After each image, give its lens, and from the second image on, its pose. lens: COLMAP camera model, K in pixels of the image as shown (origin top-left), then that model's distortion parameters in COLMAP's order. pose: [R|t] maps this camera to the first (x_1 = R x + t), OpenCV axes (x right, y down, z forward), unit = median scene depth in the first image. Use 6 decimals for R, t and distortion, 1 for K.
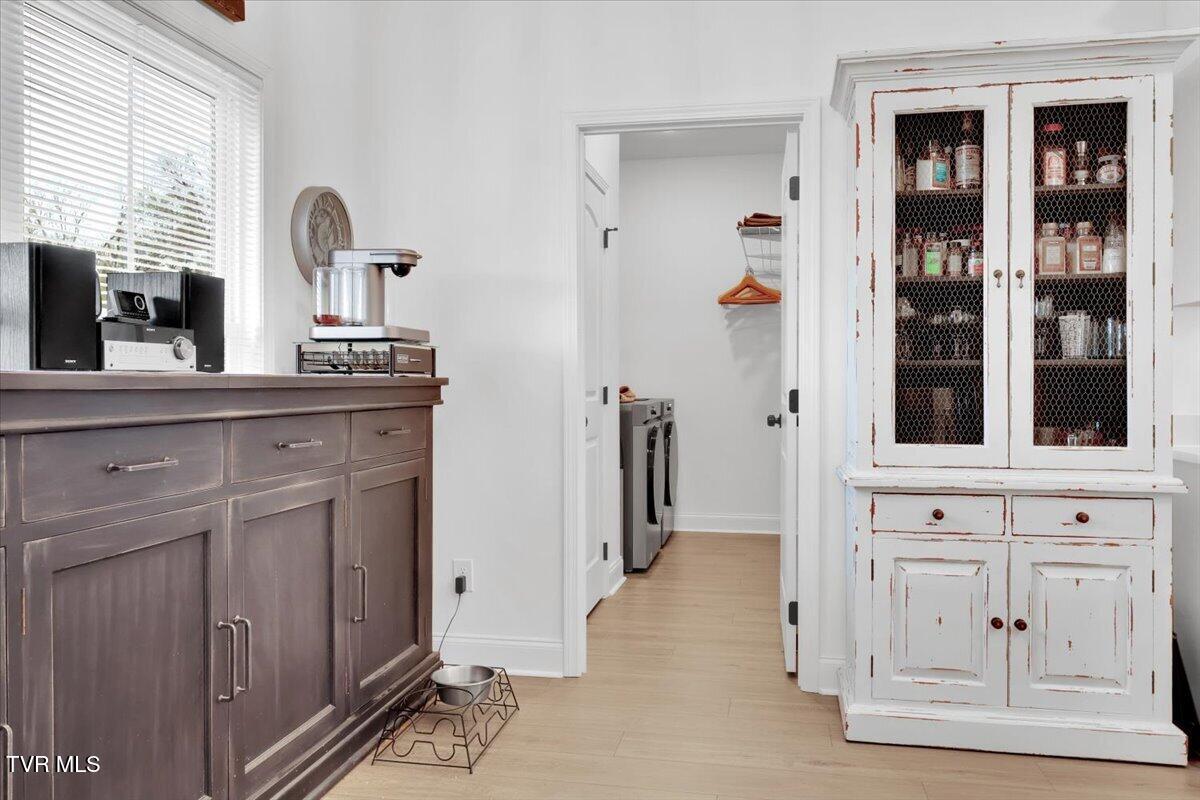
lens RADIAL K [[909.3, 0, 599.3], [0, 909.3, 386.3], [0, 0, 1]] dist [-0.000418, -0.000918]
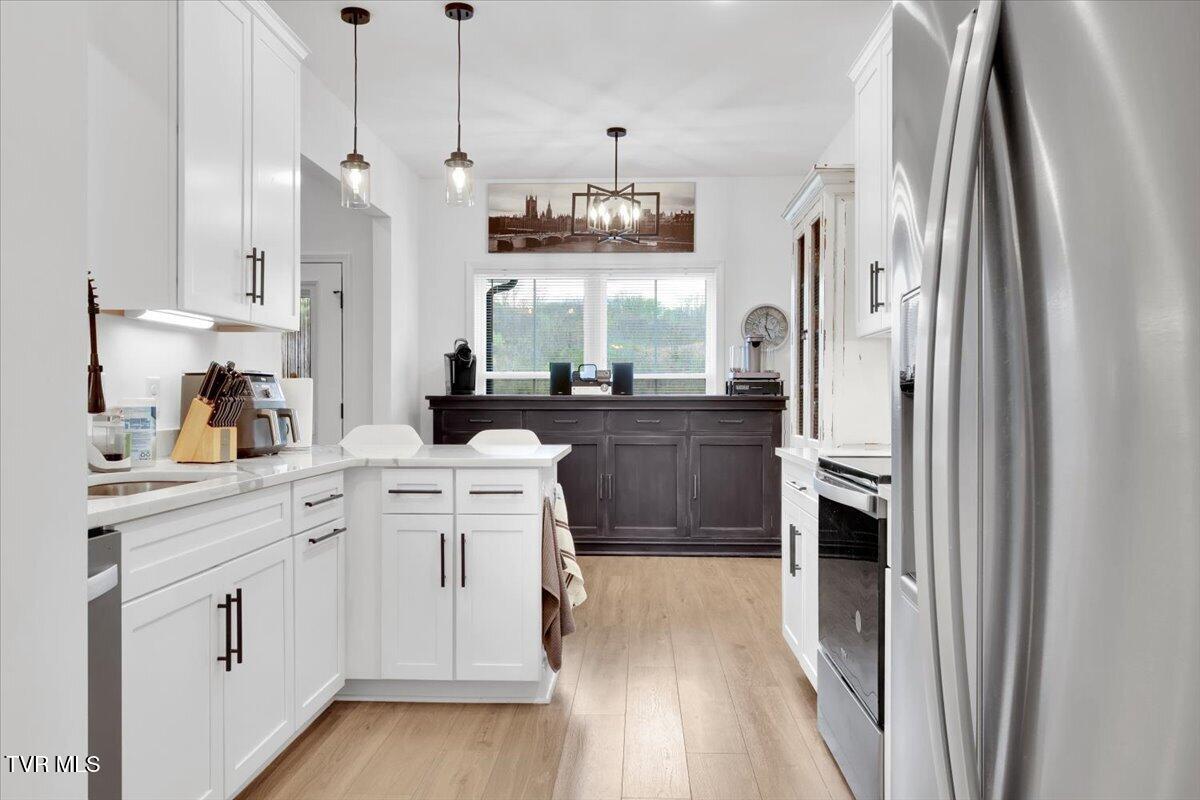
lens RADIAL K [[900.0, 0, 600.0], [0, 900.0, 400.0], [0, 0, 1]] dist [-0.001375, -0.000449]
pose [[0.150299, 0.001512, -0.988640, 1.830076], [-0.005966, 0.999982, 0.000623, -0.000299], [0.988623, 0.005804, 0.150305, 0.357147]]
